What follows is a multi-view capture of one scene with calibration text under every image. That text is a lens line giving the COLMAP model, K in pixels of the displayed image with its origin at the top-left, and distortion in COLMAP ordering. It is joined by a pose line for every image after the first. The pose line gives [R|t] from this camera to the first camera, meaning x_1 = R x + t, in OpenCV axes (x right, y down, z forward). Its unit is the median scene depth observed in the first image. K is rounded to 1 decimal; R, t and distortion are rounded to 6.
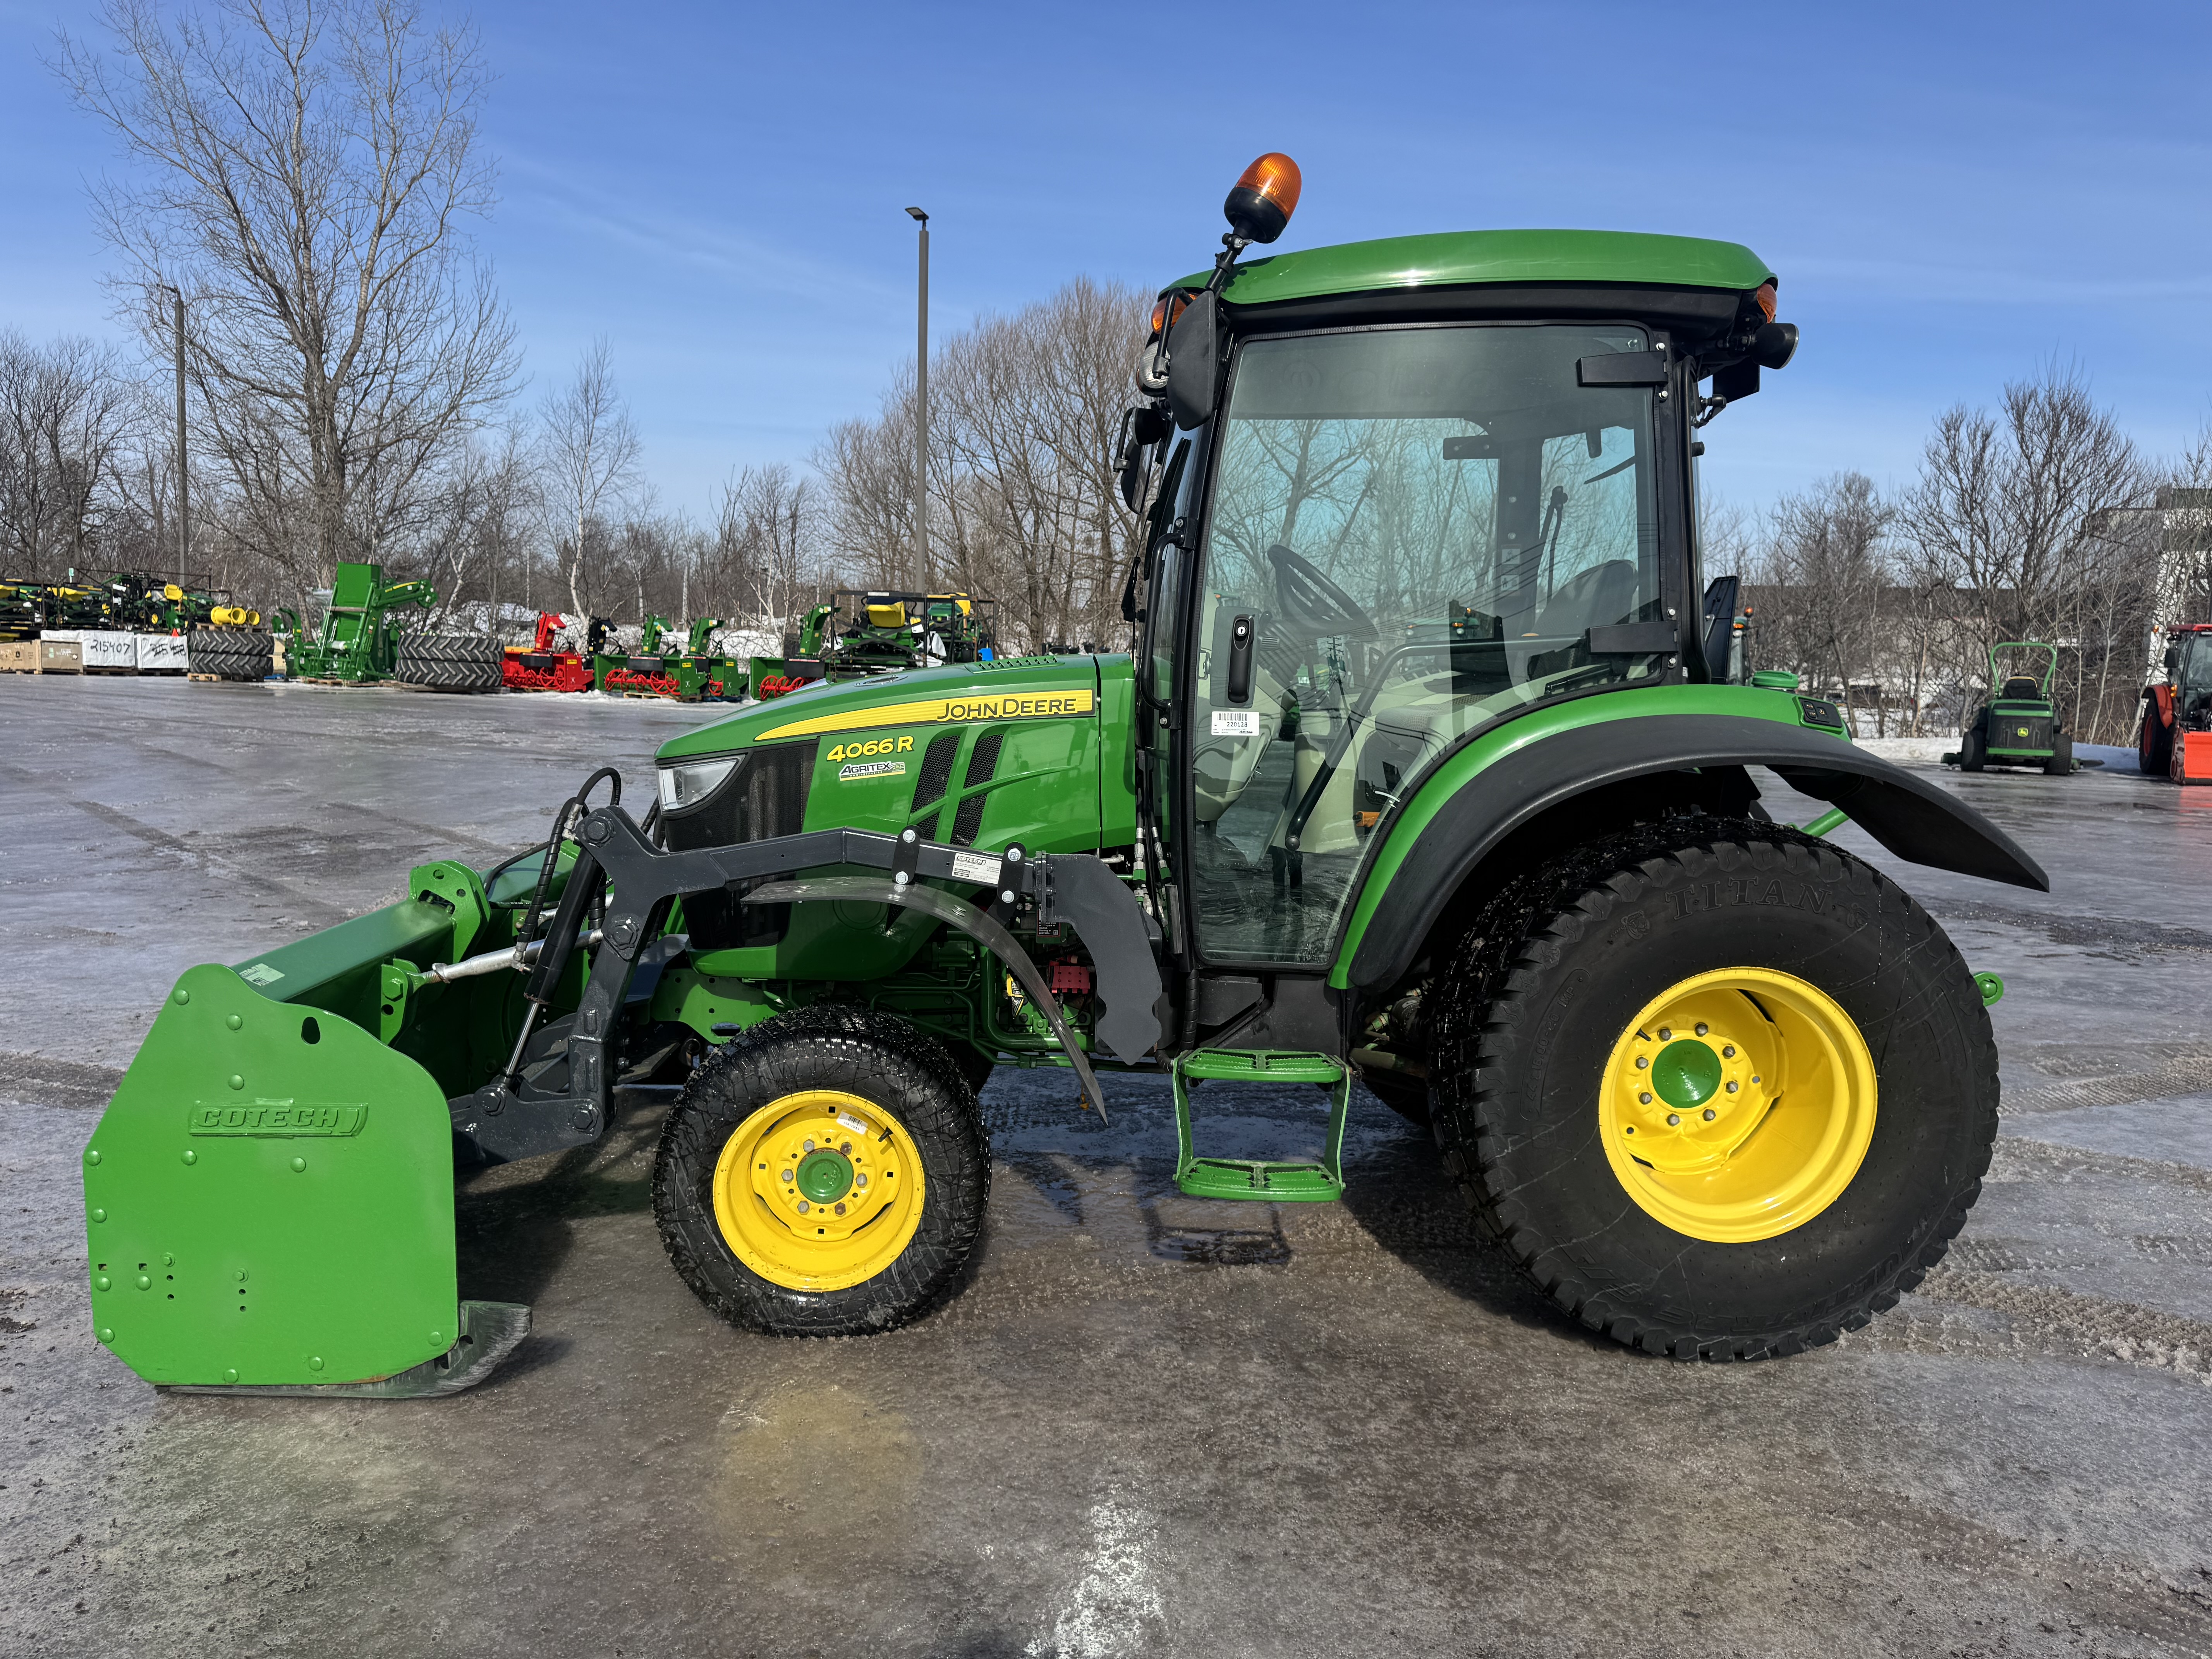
lens RADIAL K [[1523.0, 0, 1096.1], [0, 1523.0, 863.9], [0, 0, 1]] dist [0.033517, -0.033163]
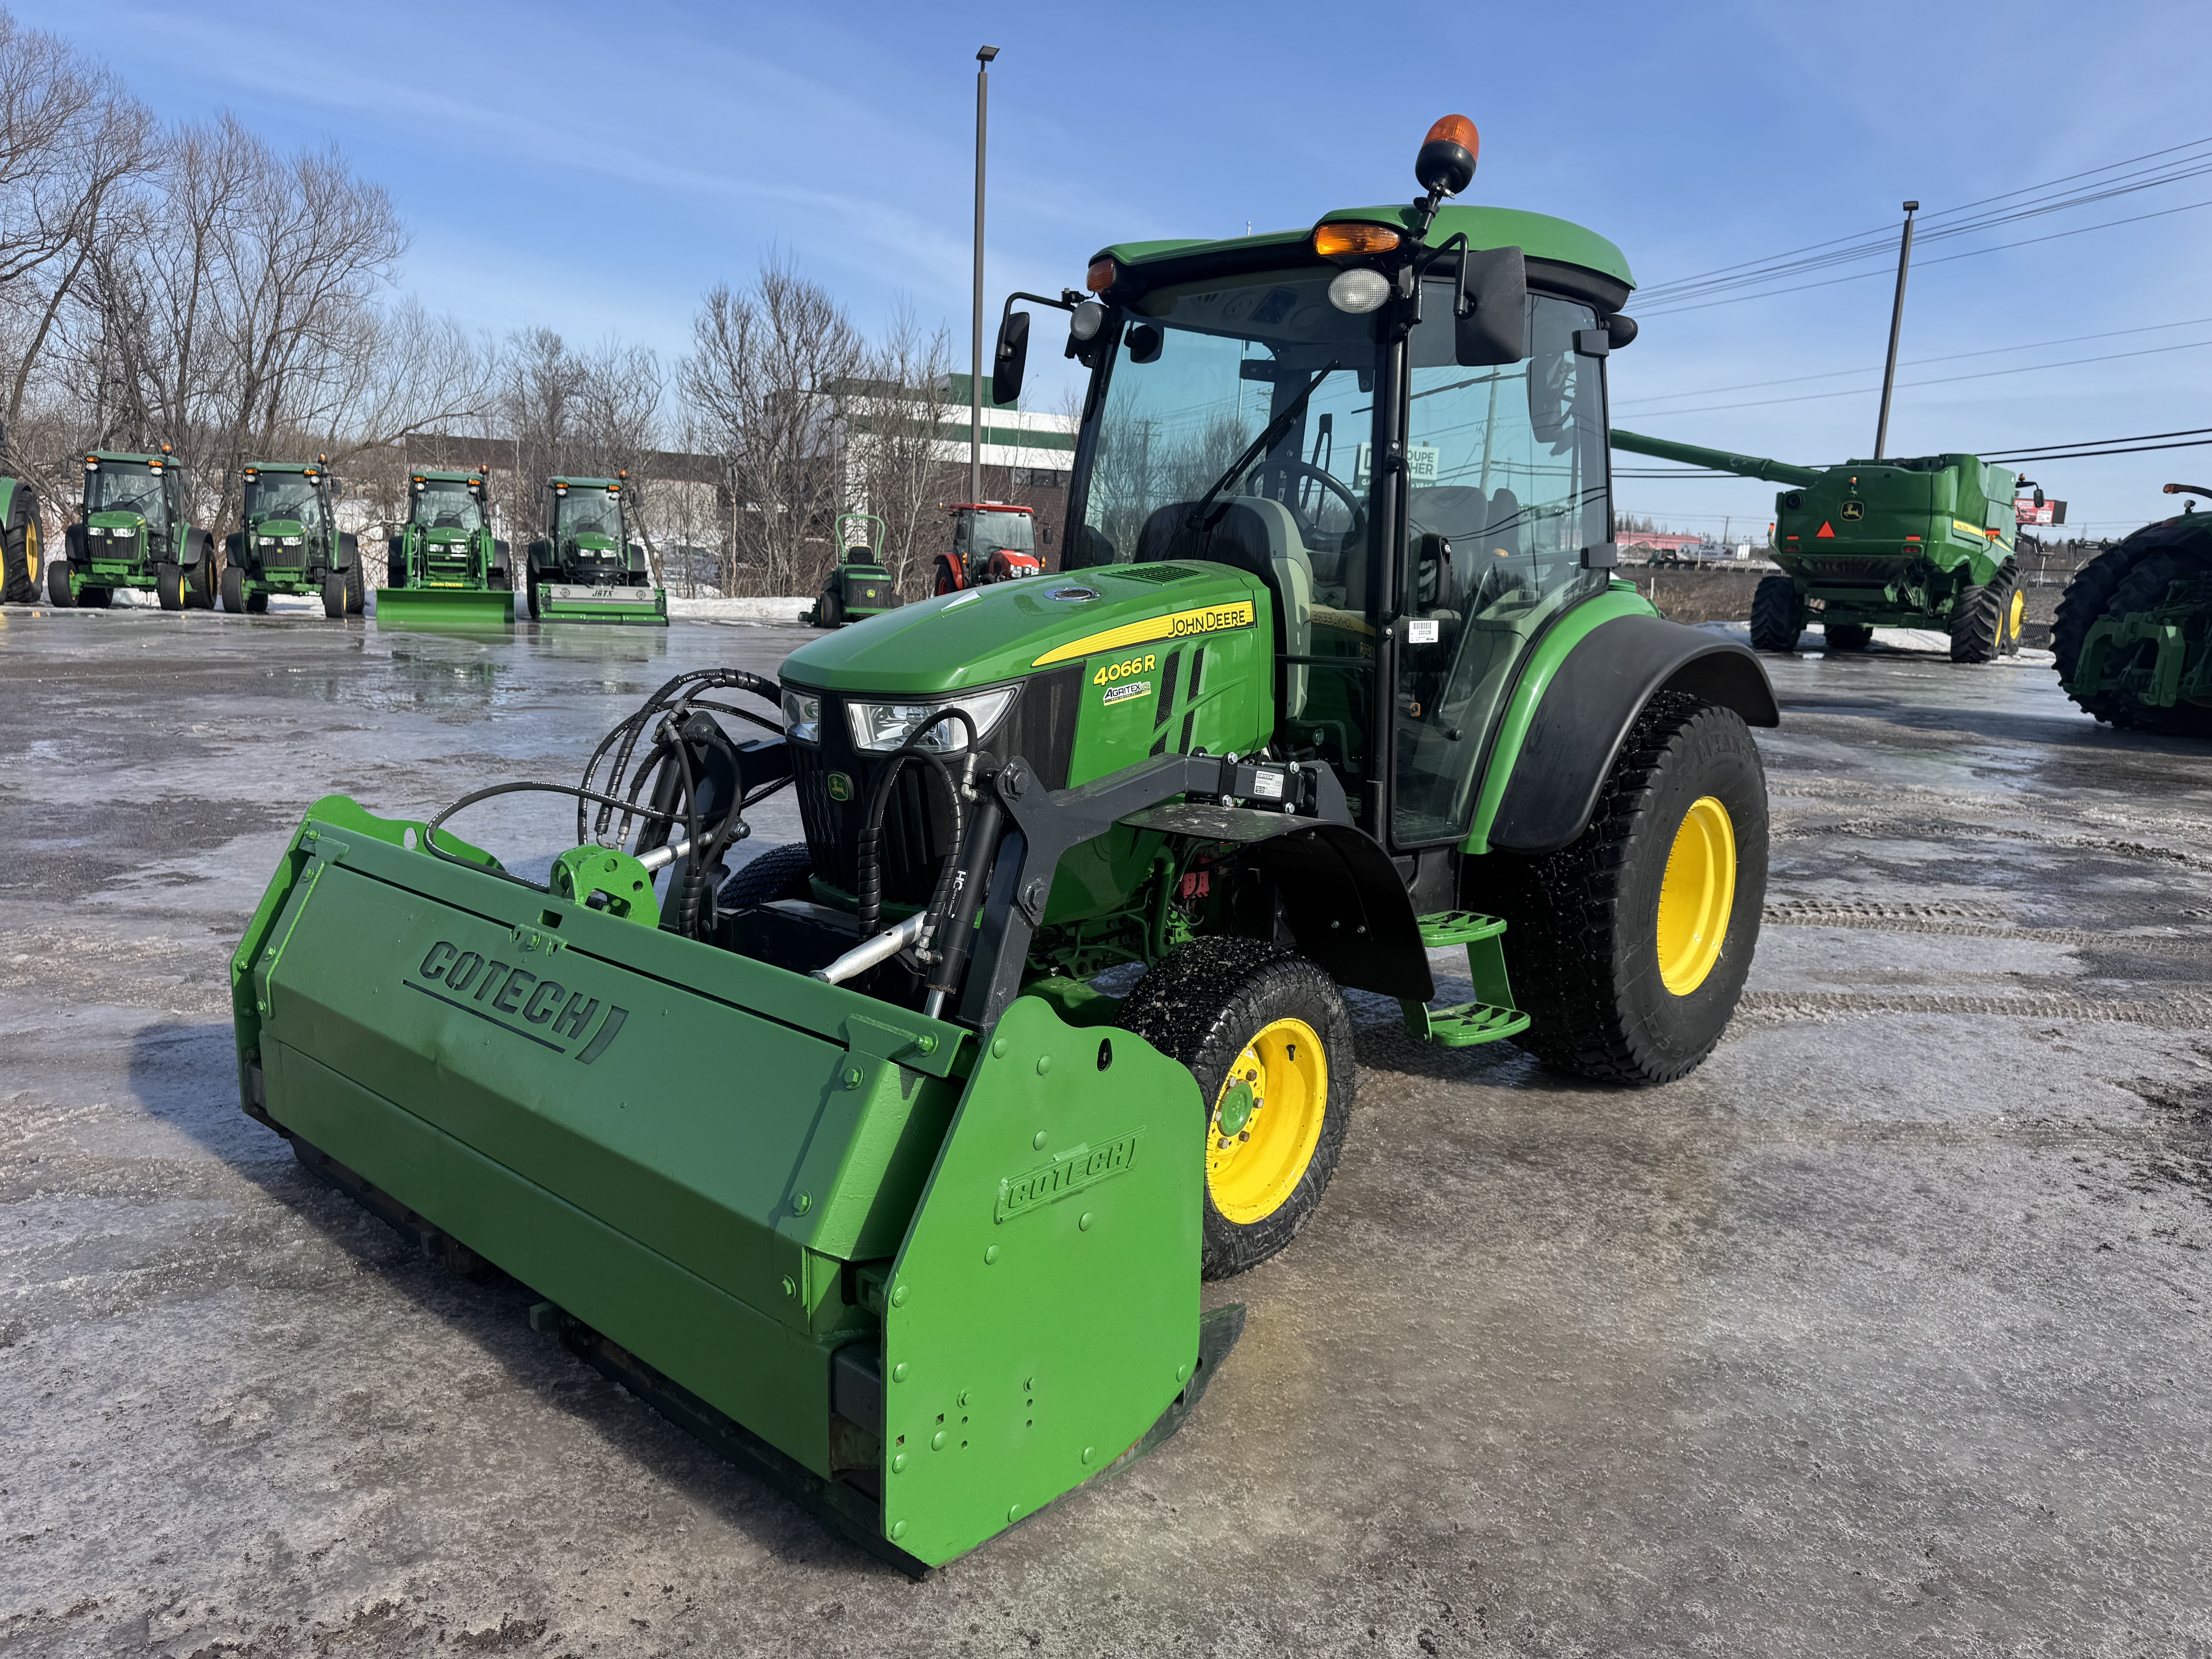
lens RADIAL K [[1523.0, 0, 1103.7], [0, 1523.0, 879.7], [0, 0, 1]] dist [0.033517, -0.033163]
pose [[0.705429, -0.139879, 0.694841, -0.827116], [0.067635, 0.989144, 0.130461, -0.070660], [-0.705547, -0.045035, 0.707231, 0.340785]]
